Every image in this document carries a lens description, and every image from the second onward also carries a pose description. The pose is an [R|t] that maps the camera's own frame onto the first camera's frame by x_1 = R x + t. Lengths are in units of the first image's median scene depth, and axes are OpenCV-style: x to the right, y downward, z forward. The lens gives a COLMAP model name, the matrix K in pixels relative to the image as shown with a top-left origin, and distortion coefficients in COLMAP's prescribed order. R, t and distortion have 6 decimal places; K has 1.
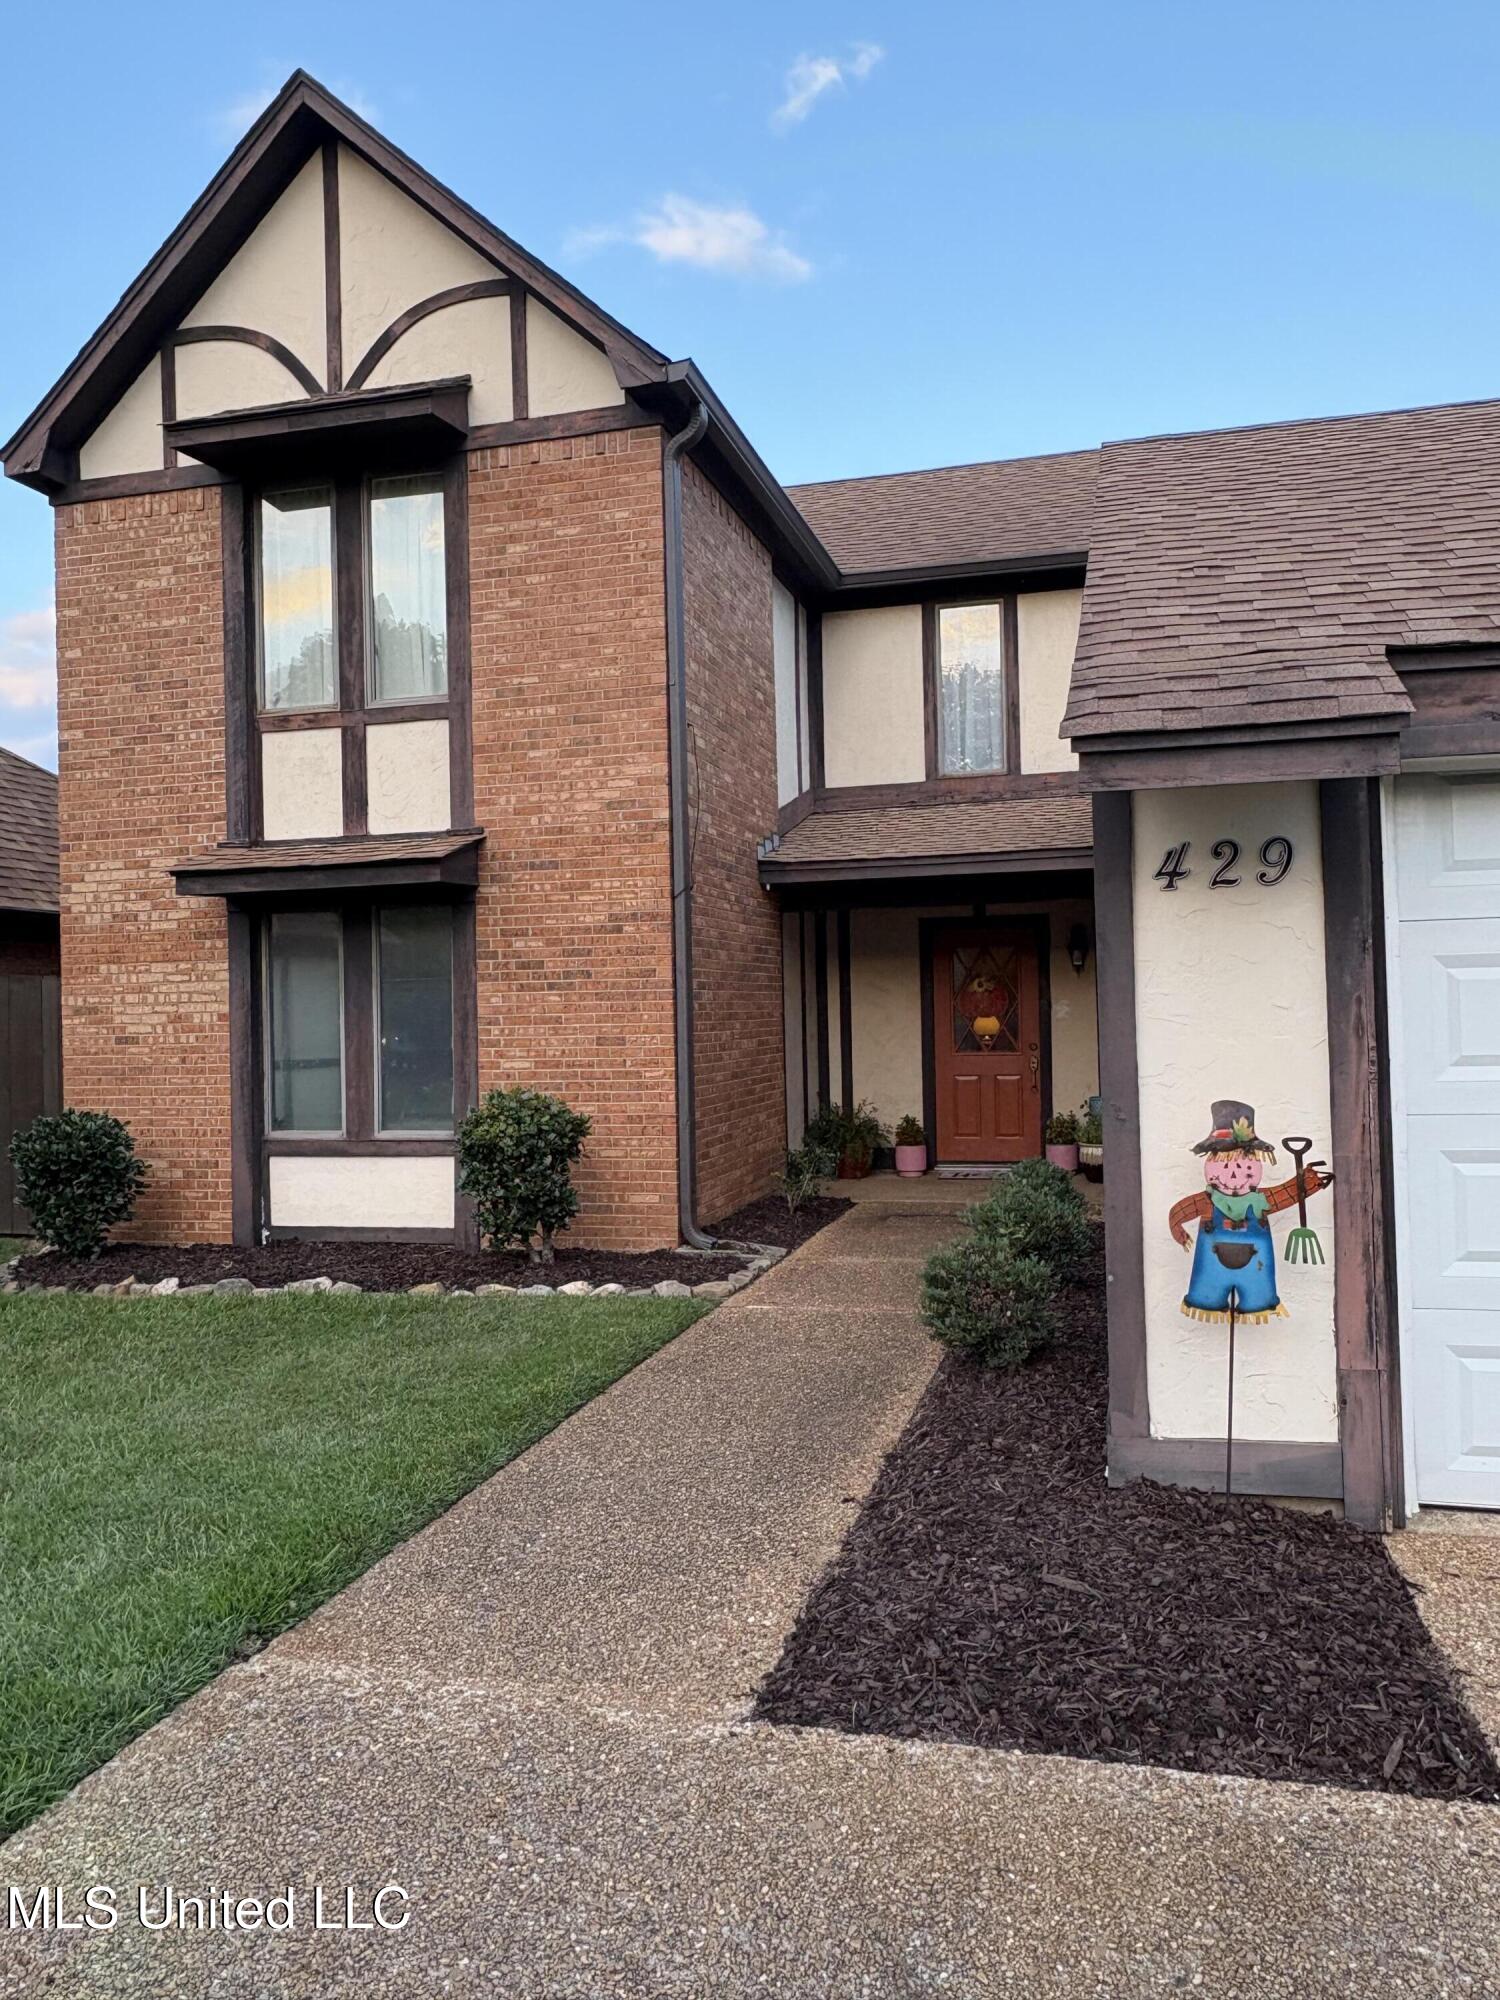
lens RADIAL K [[1487.4, 0, 742.6], [0, 1487.4, 998.9], [0, 0, 1]] dist [0.026315, -0.001330]
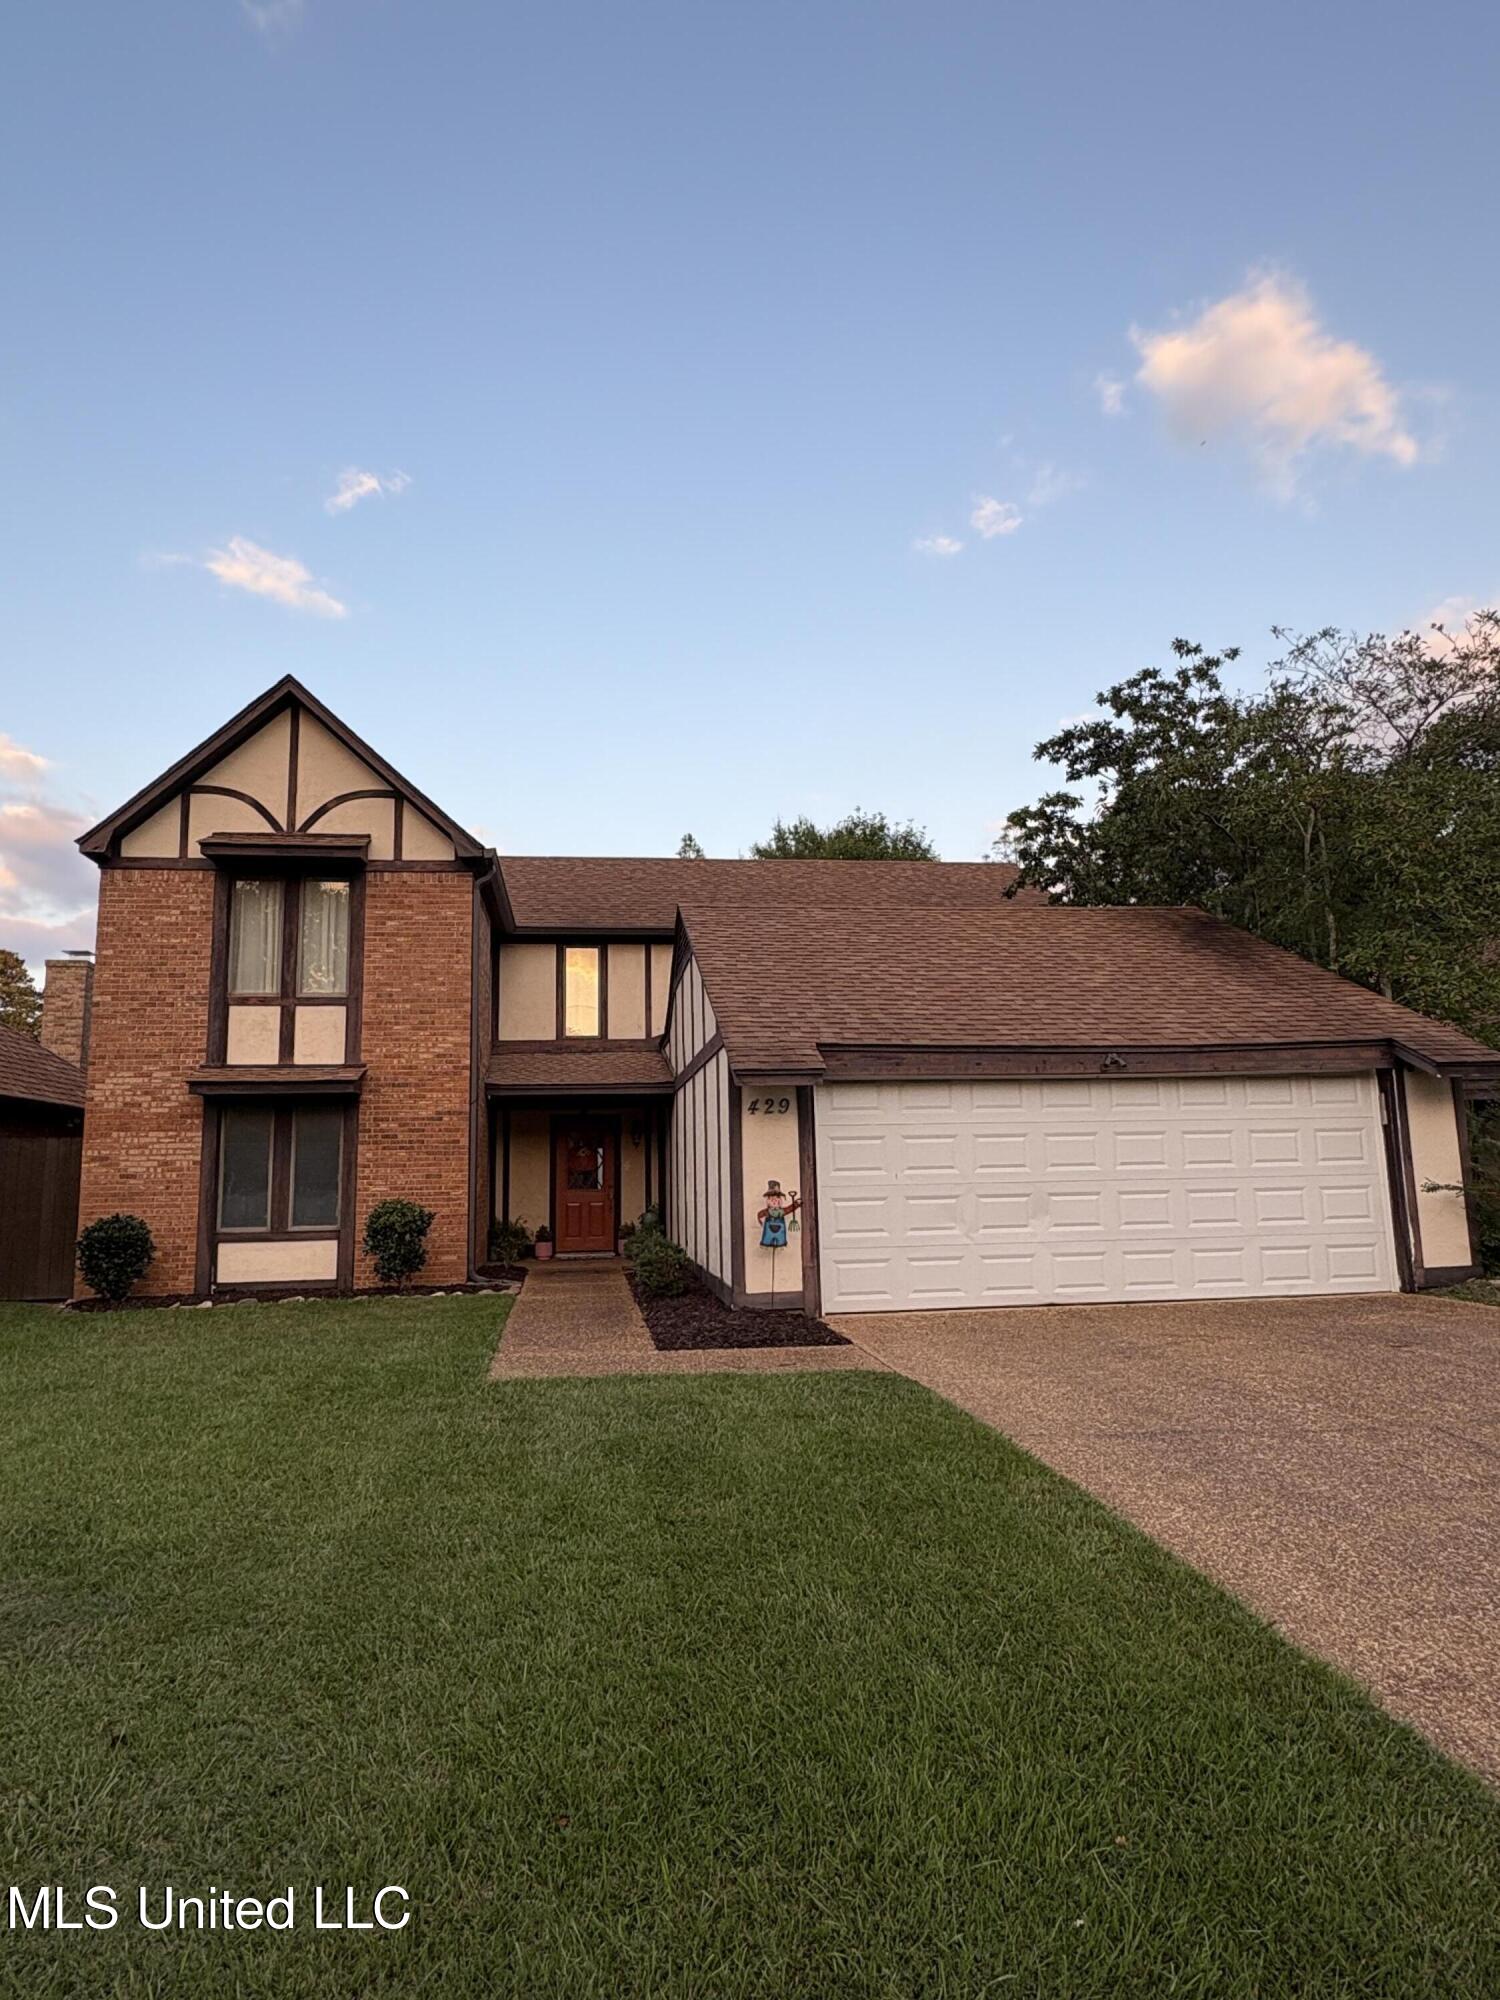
lens RADIAL K [[1165.5, 0, 749.2], [0, 1165.5, 997.0], [0, 0, 1]] dist [-0.002245, -0.000452]
pose [[0.916604, 0.065212, 0.394443, -0.307784], [-0.004913, 0.988370, -0.151987, 0.024643], [-0.399767, 0.137374, 0.906264, -0.547700]]
